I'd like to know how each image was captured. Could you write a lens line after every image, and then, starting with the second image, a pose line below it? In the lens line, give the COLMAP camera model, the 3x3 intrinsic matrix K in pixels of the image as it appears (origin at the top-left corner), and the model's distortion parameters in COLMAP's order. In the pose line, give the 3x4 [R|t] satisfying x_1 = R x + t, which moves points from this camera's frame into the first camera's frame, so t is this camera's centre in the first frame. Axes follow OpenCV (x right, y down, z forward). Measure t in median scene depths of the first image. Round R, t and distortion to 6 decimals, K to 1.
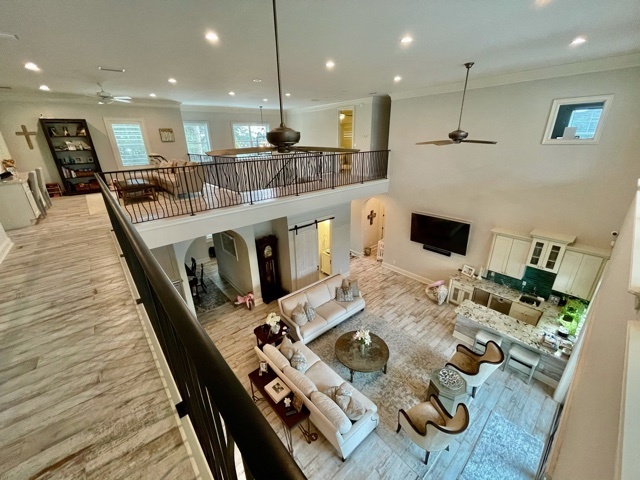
lens RADIAL K [[261.0, 0, 320.0], [0, 261.0, 240.0], [0, 0, 1]] dist [-0.001057, -0.000652]
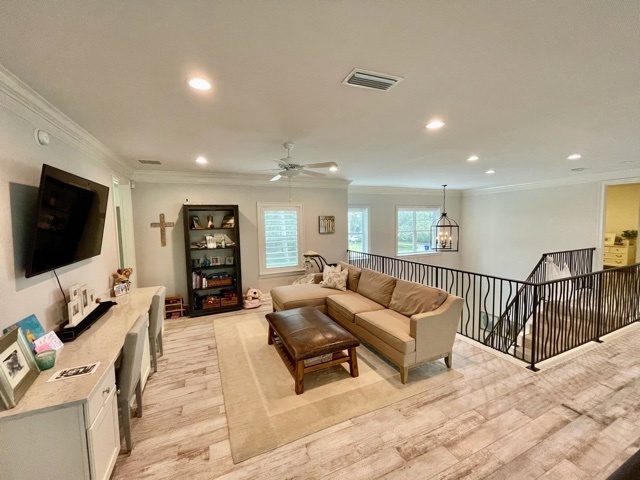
lens RADIAL K [[261.0, 0, 320.0], [0, 261.0, 240.0], [0, 0, 1]] dist [-0.001057, -0.000652]
pose [[0.957370, 0.024165, -0.287852, -0.489638], [-0.106773, 0.955526, -0.274901, -0.208669], [0.268407, 0.293916, 0.917372, 0.452251]]
